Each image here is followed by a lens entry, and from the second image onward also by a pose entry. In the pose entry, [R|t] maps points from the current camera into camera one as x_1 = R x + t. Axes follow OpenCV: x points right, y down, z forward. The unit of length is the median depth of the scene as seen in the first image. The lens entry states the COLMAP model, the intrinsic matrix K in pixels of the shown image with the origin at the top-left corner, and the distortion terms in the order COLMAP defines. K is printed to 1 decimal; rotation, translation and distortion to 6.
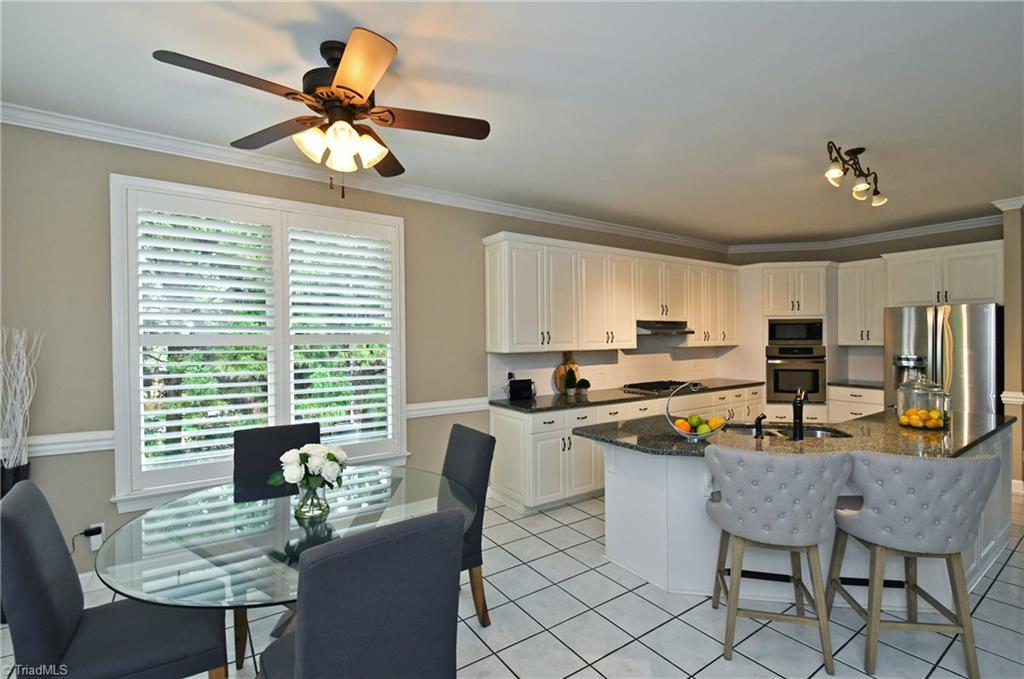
lens RADIAL K [[448.2, 0, 511.4], [0, 448.2, 347.4], [0, 0, 1]] dist [-0.019035, -0.000737]
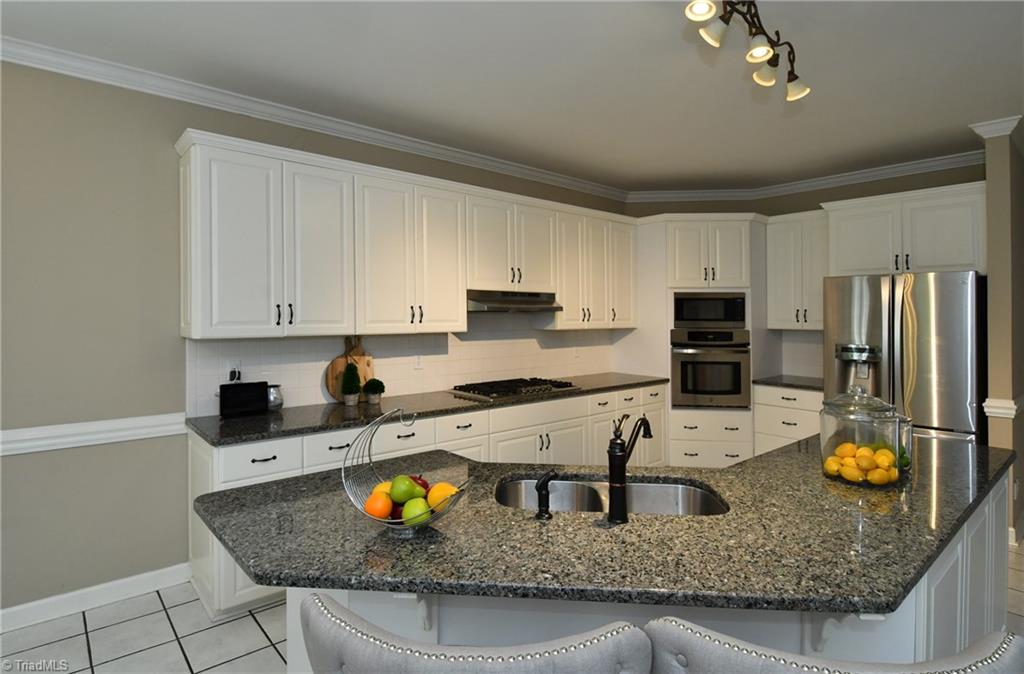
lens RADIAL K [[531.8, 0, 472.5], [0, 531.8, 317.0], [0, 0, 1]] dist [0.002244, -0.003108]
pose [[0.995929, 0.010634, 0.089513, 0.206787], [-0.009111, 0.999807, -0.017400, -0.005544], [-0.089681, 0.016513, 0.995834, 0.202016]]
